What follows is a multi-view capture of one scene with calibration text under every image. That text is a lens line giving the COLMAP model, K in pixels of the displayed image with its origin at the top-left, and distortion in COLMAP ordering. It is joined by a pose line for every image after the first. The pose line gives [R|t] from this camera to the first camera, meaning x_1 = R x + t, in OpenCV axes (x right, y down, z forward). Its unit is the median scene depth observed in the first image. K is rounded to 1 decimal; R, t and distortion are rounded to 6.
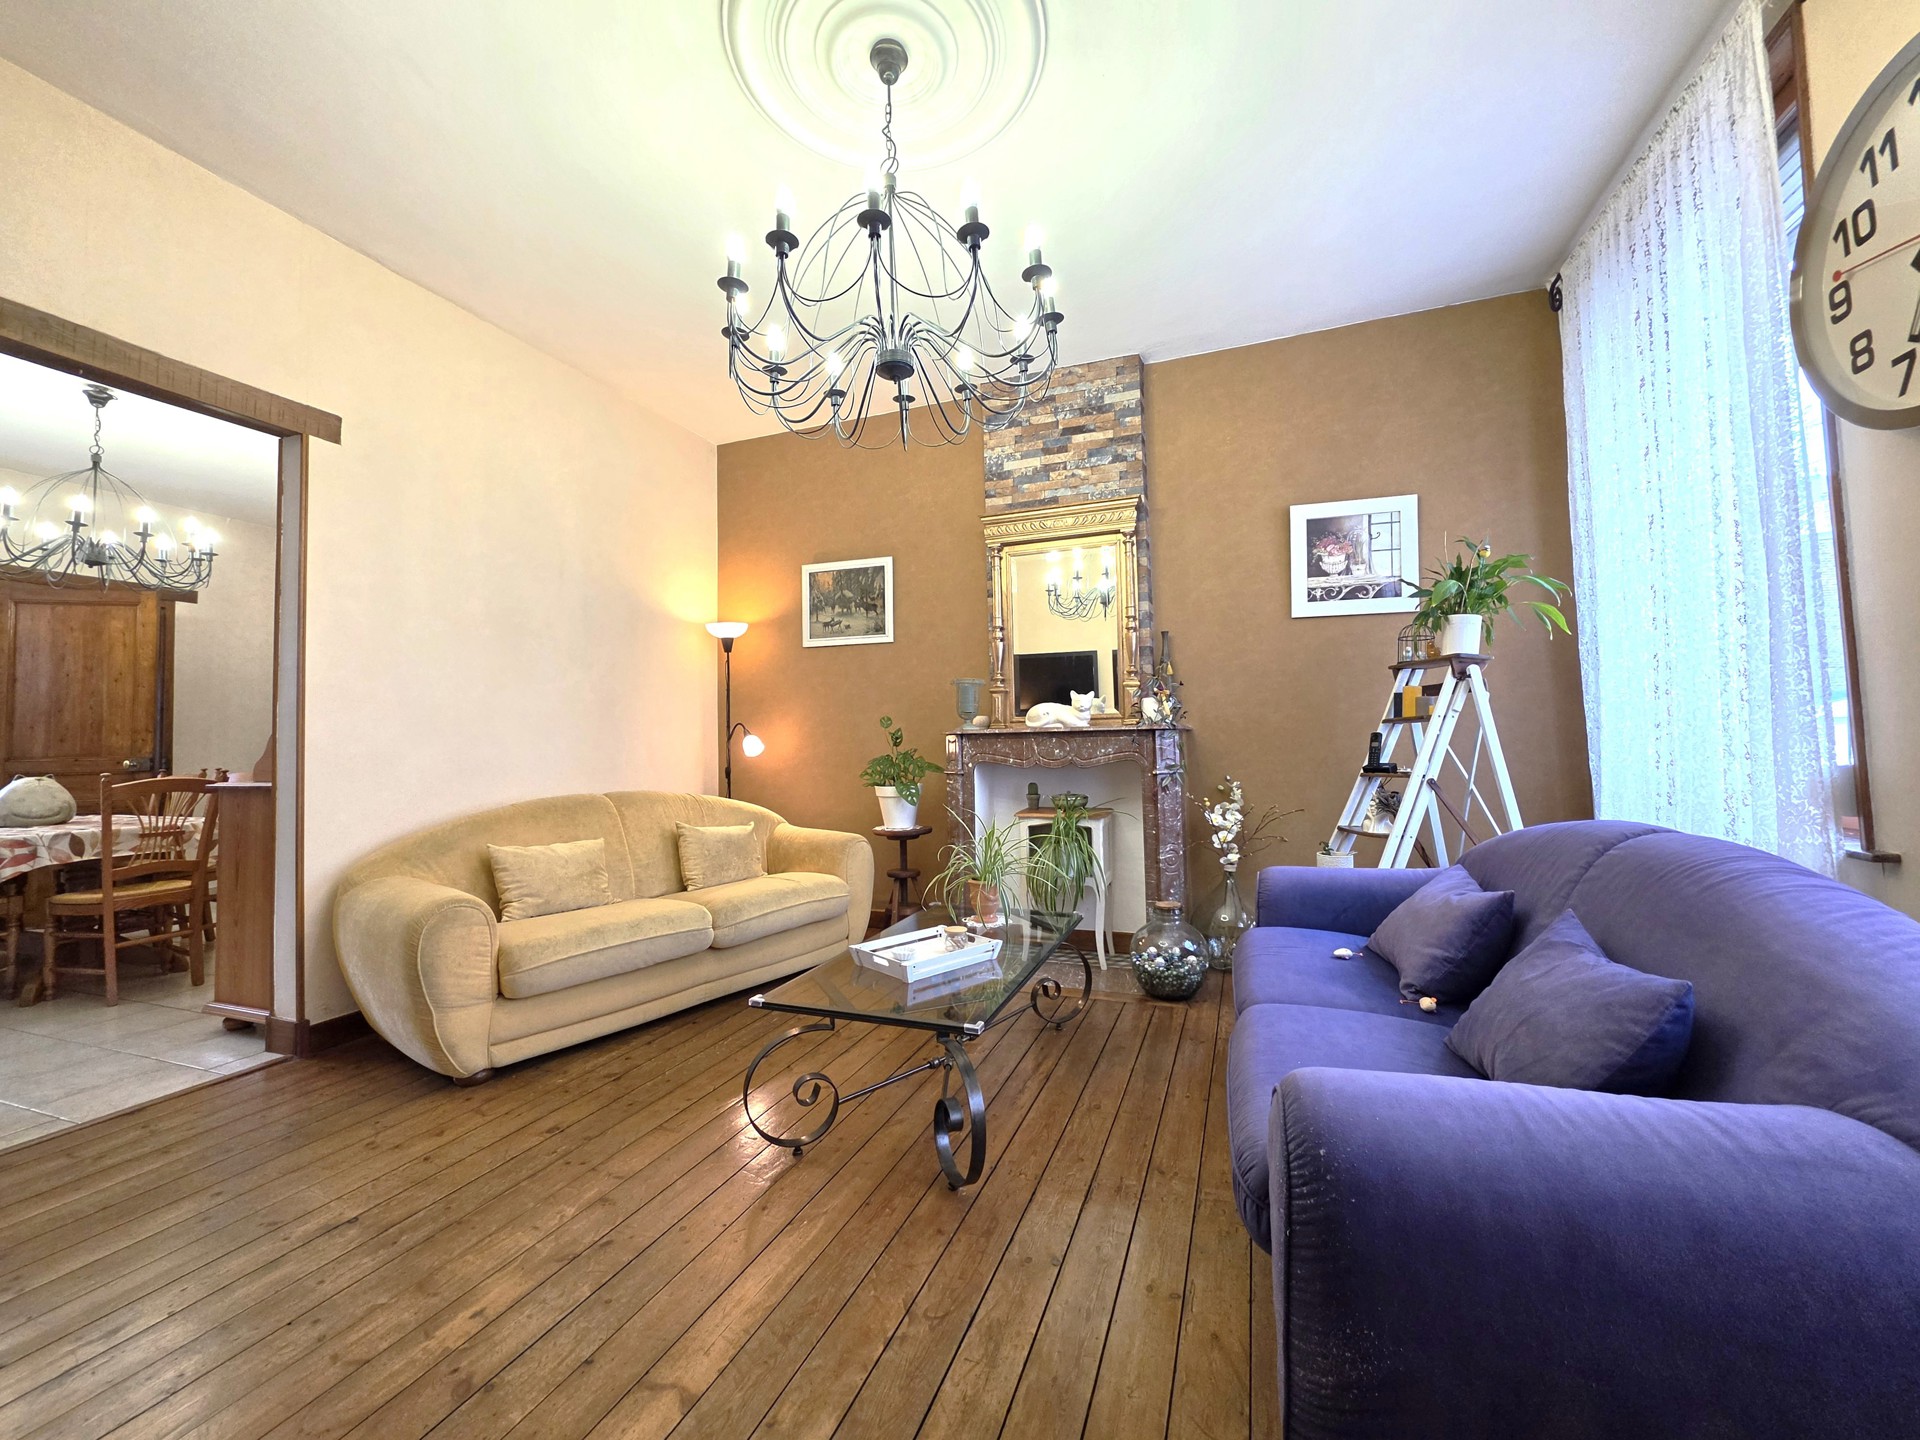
lens RADIAL K [[775.0, 0, 956.1], [0, 775.0, 701.8], [0, 0, 1]] dist [-0.004482, 0.000977]
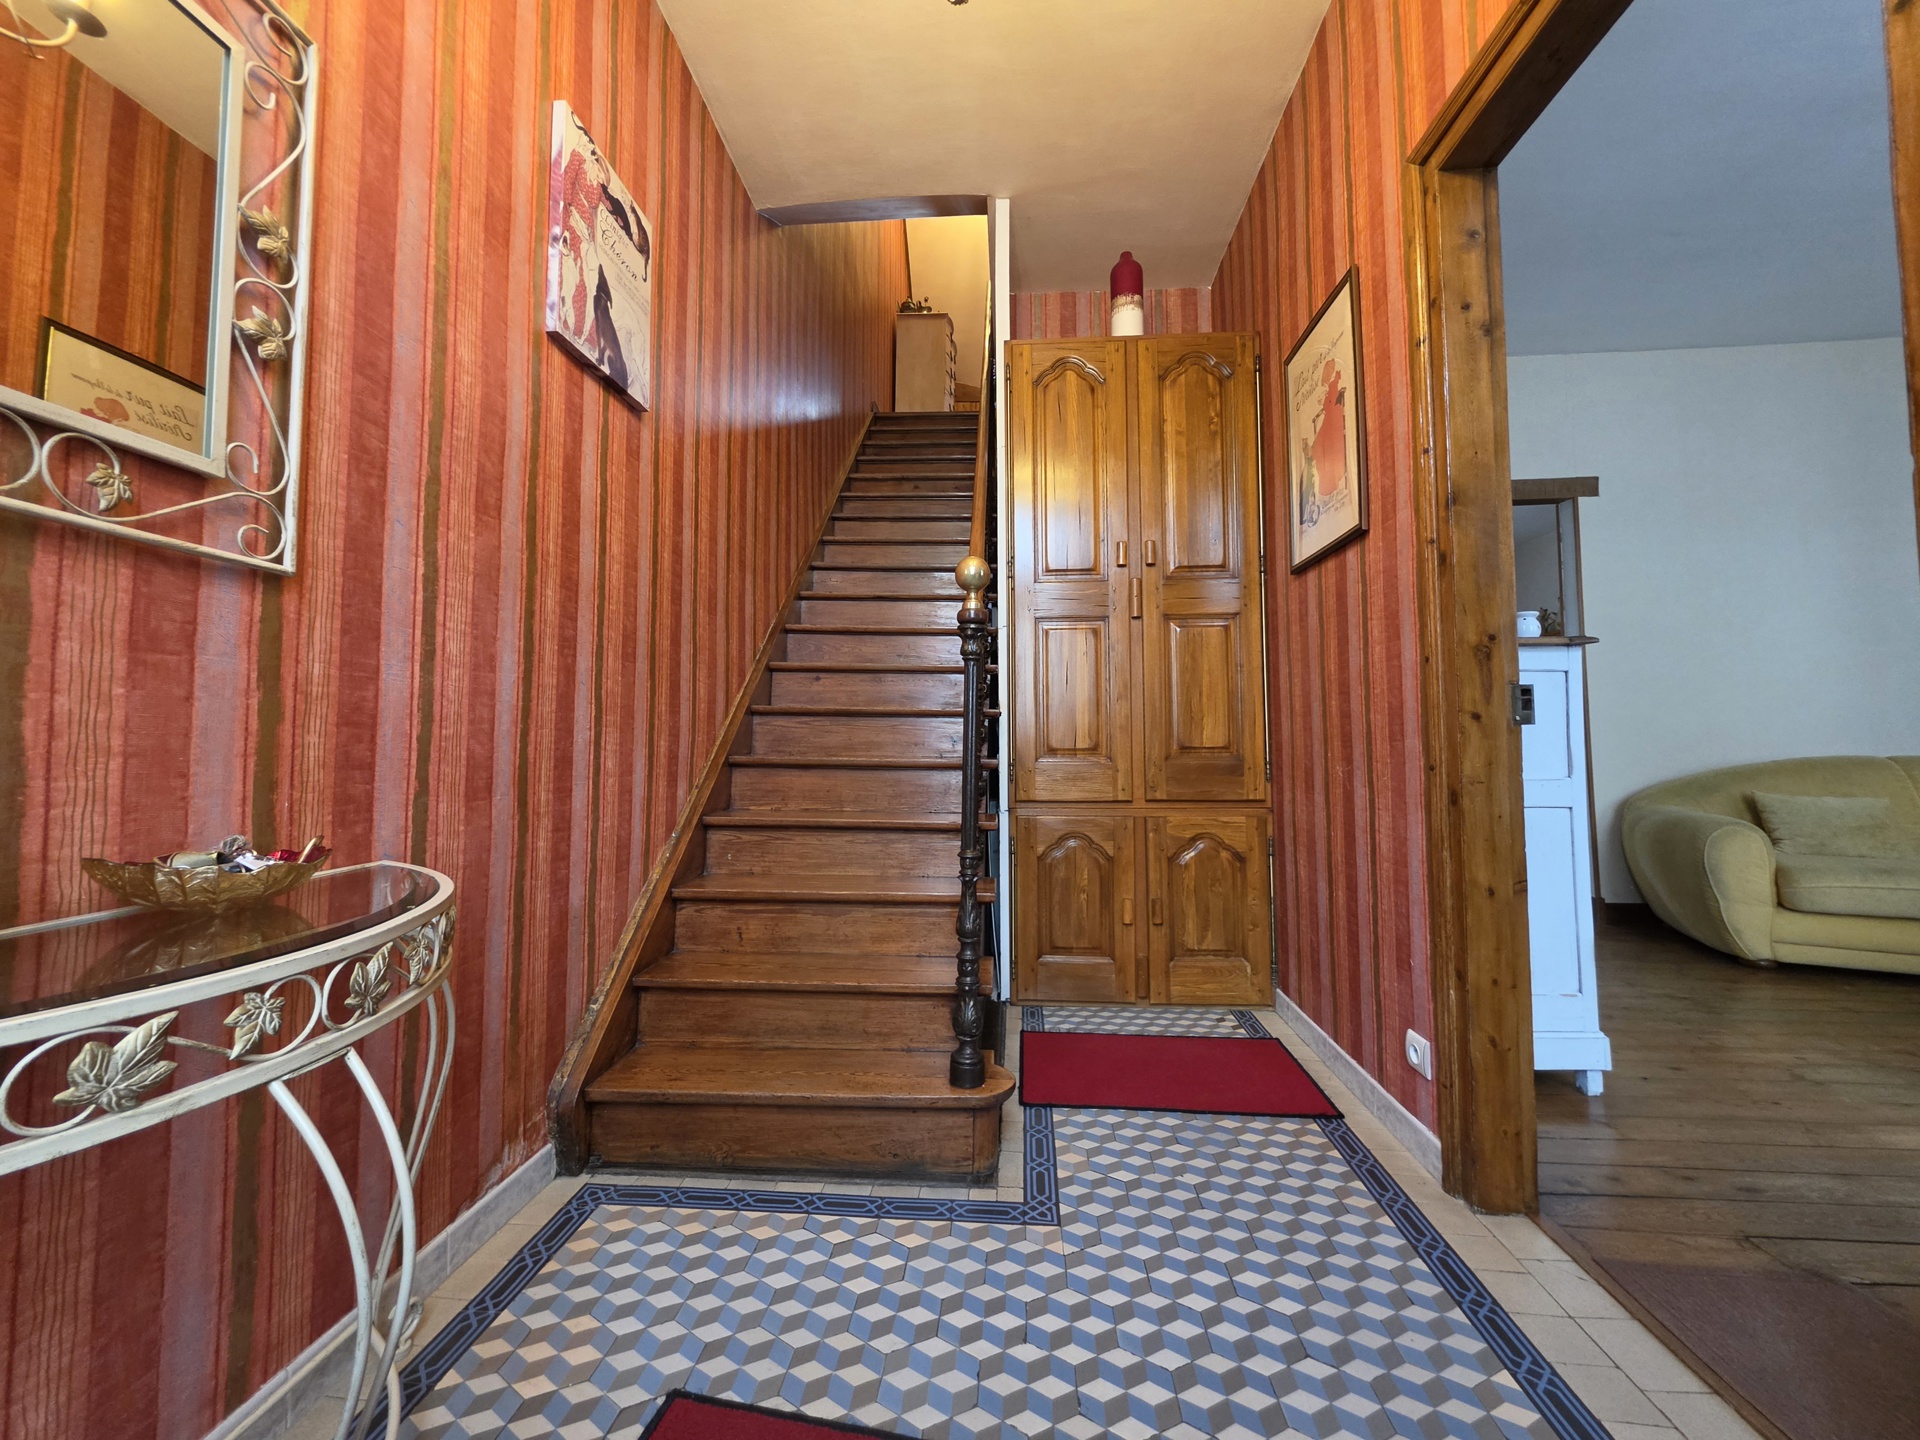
lens RADIAL K [[775.0, 0, 953.9], [0, 775.0, 706.2], [0, 0, 1]] dist [-0.004482, 0.000977]
pose [[0.269760, -0.030367, -0.962449, 0.165383], [0.055084, 0.998353, -0.016060, 0.003645], [0.961351, -0.048683, 0.270988, -0.385373]]
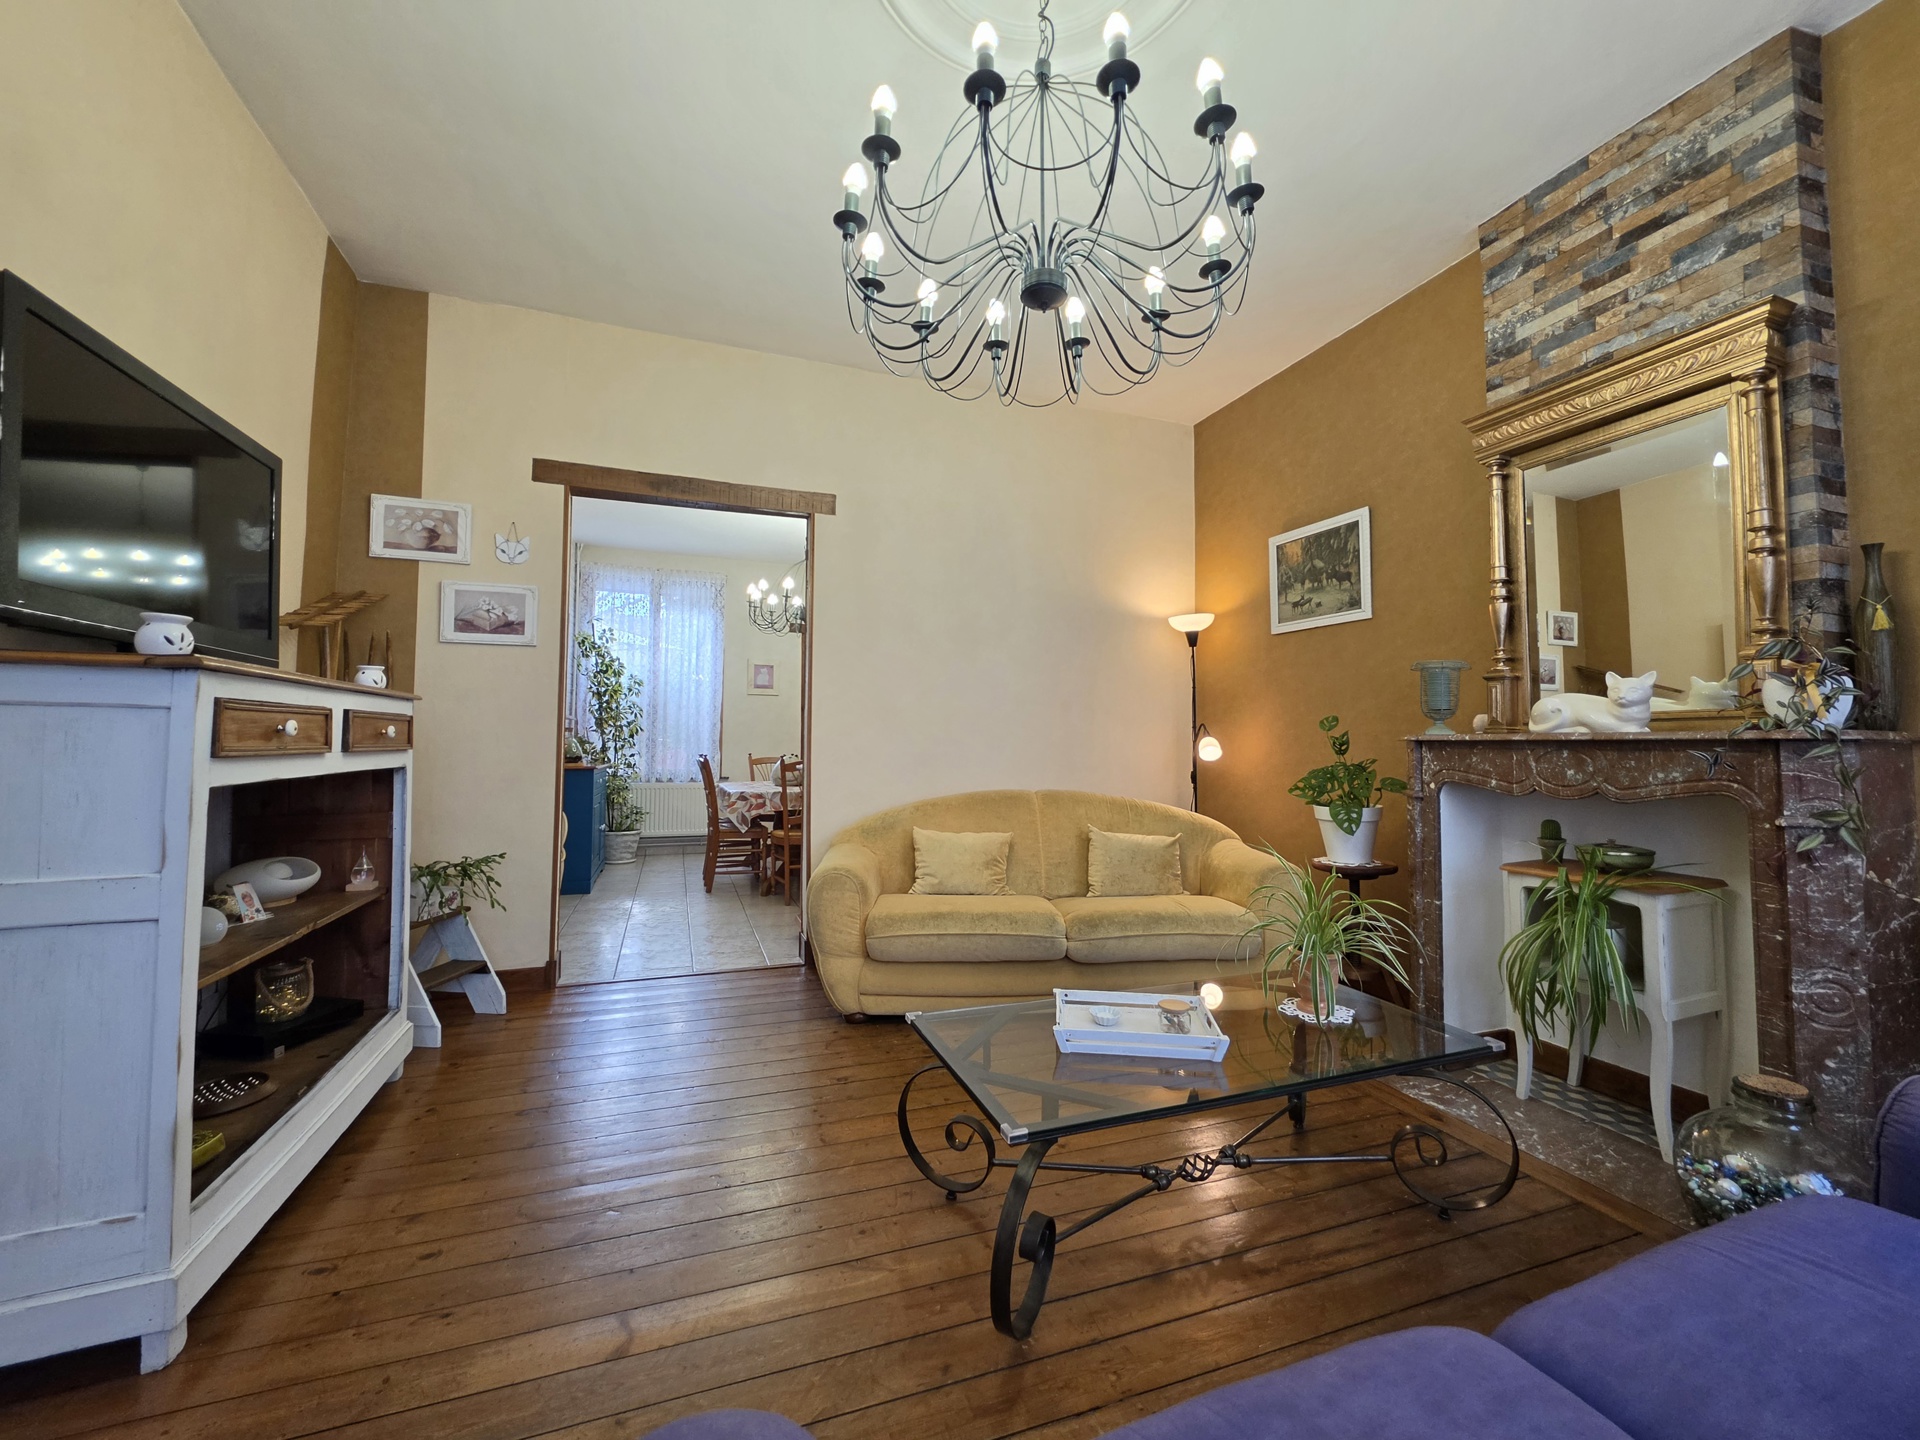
lens RADIAL K [[775.0, 0, 964.8], [0, 775.0, 702.5], [0, 0, 1]] dist [-0.004482, 0.000977]
pose [[0.643393, -0.017869, -0.765328, 0.269076], [0.021304, 0.999758, -0.005433, 0.001746], [0.765240, -0.012809, 0.643618, 0.225007]]
